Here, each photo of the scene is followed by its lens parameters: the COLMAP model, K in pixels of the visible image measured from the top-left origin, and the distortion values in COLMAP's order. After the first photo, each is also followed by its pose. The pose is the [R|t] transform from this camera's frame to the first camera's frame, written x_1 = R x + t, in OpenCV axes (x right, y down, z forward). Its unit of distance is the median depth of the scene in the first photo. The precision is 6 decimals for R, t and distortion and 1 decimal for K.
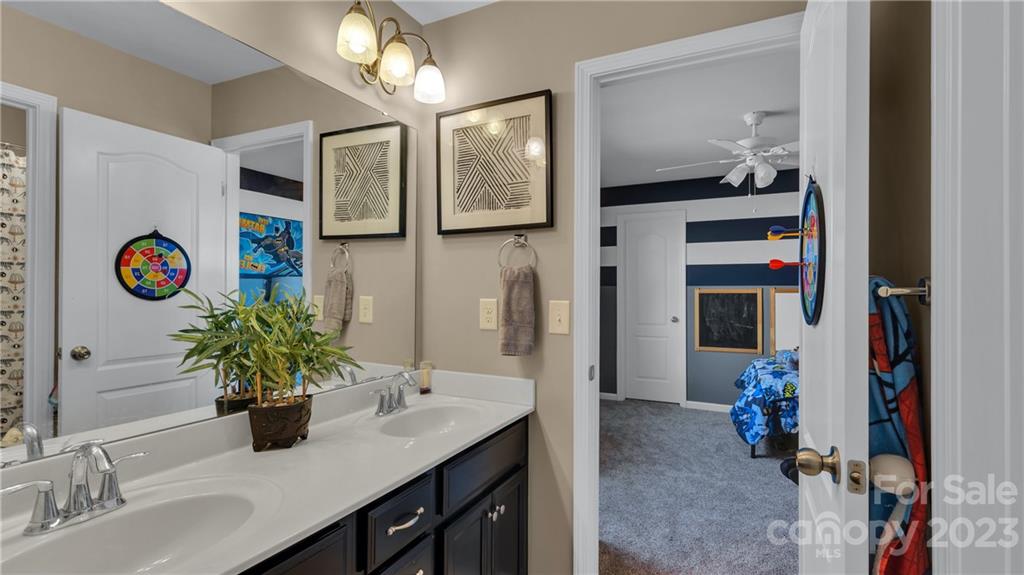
lens RADIAL K [[462.2, 0, 511.7], [0, 462.2, 287.1], [0, 0, 1]] dist [-0.002555, 0.000750]
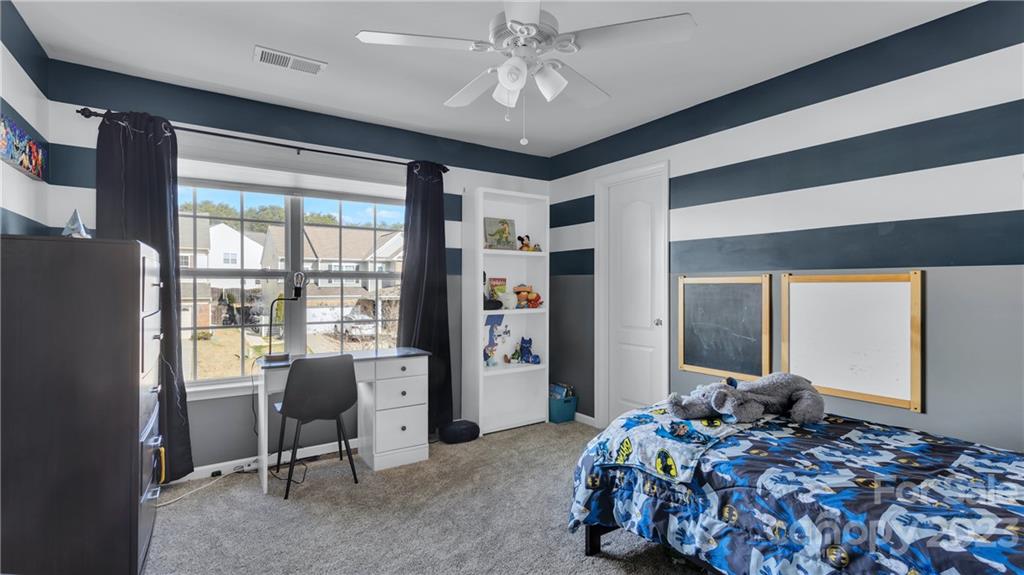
lens RADIAL K [[462.2, 0, 513.5], [0, 462.2, 289.1], [0, 0, 1]] dist [-0.002555, 0.000750]
pose [[0.872820, 0.001453, -0.488040, 0.597562], [0.005549, 0.999901, 0.012901, 0.012926], [0.488010, -0.013969, 0.872726, 0.352121]]
